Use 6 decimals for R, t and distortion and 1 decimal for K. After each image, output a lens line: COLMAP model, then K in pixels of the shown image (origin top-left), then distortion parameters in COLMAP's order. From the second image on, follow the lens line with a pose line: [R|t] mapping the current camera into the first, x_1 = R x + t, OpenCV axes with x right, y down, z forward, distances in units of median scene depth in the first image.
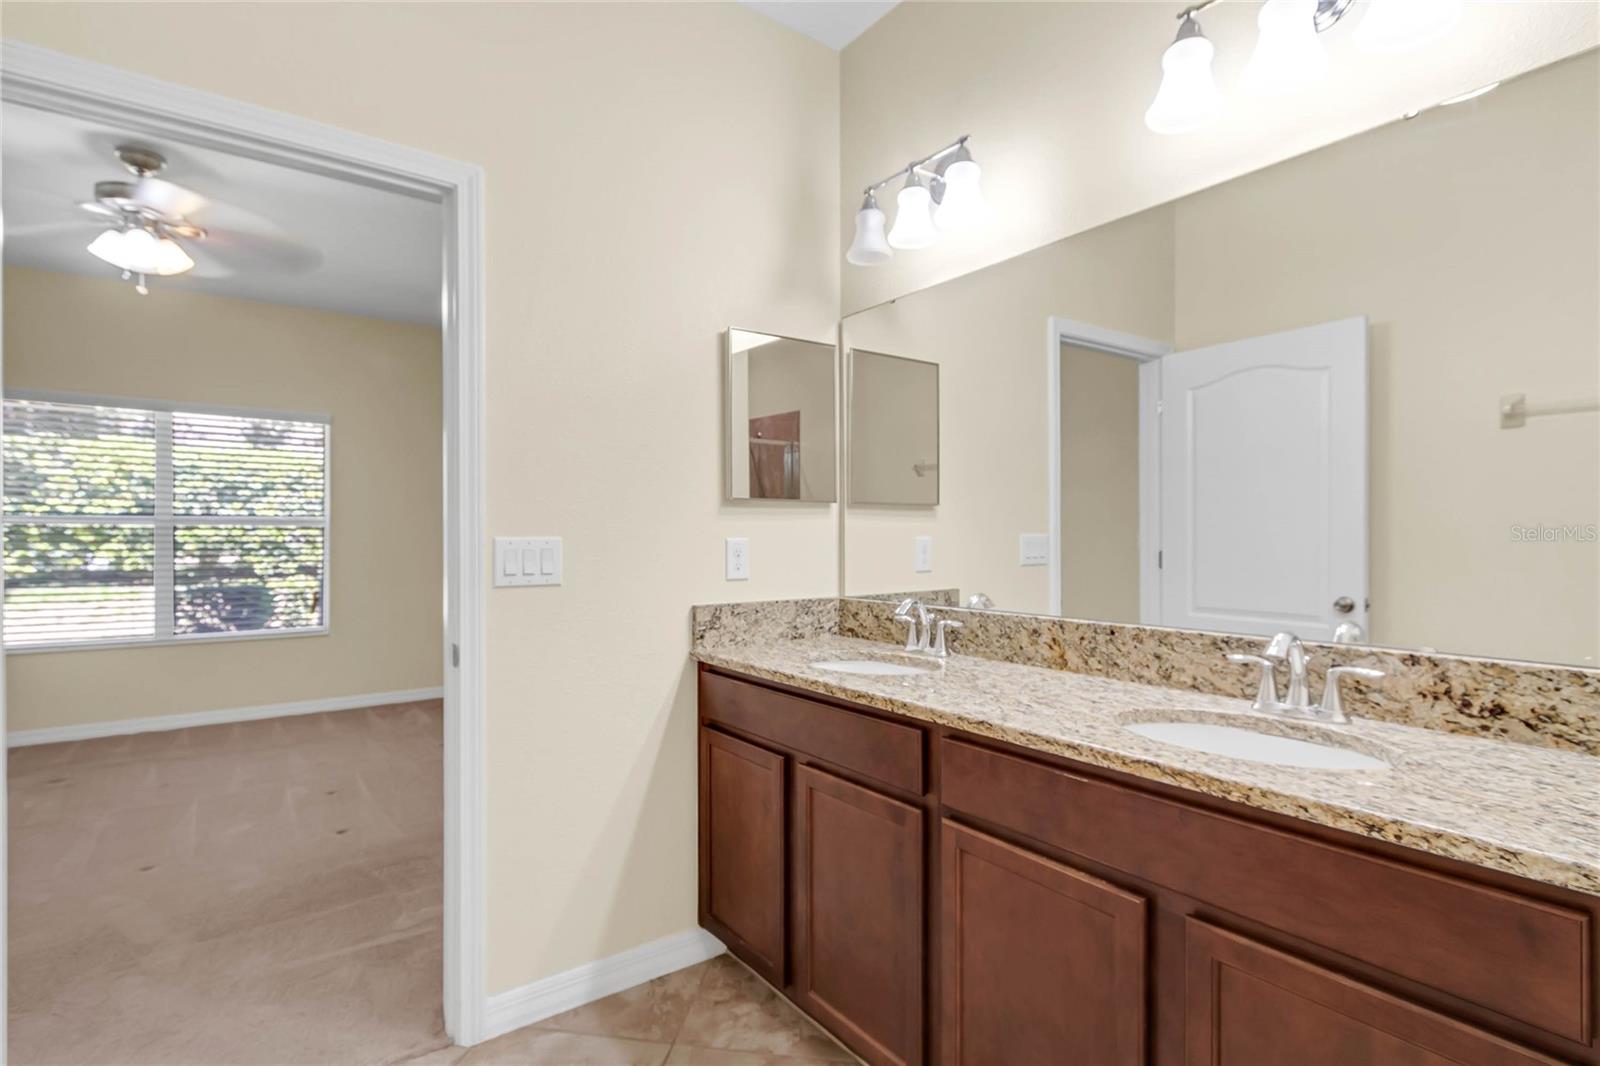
lens RADIAL K [[761.4, 0, 788.8], [0, 761.4, 536.8], [0, 0, 1]] dist [0.001581, 0.000001]
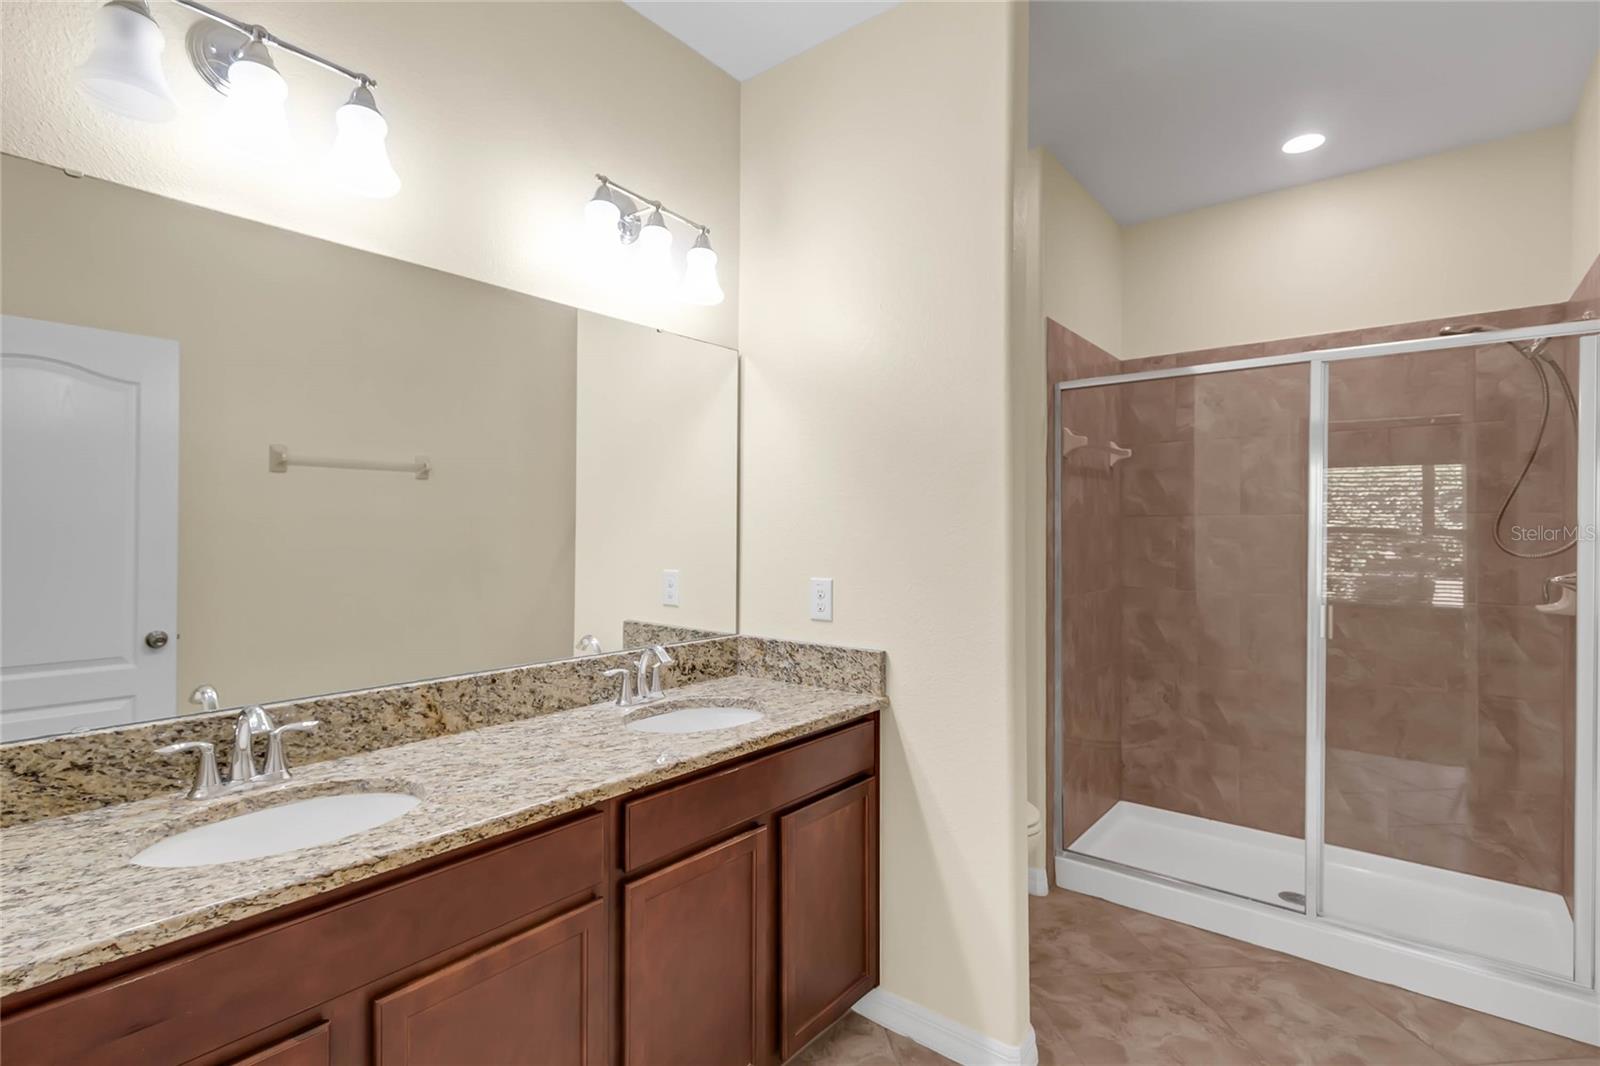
lens RADIAL K [[745.8, 0, 783.2], [0, 745.8, 548.1], [0, 0, 1]] dist [0.002475, 0.000719]
pose [[-0.225197, -0.015603, 0.974188, -0.651825], [0.001417, 0.999865, 0.016342, -0.071603], [-0.974312, 0.005061, -0.225145, 0.842586]]
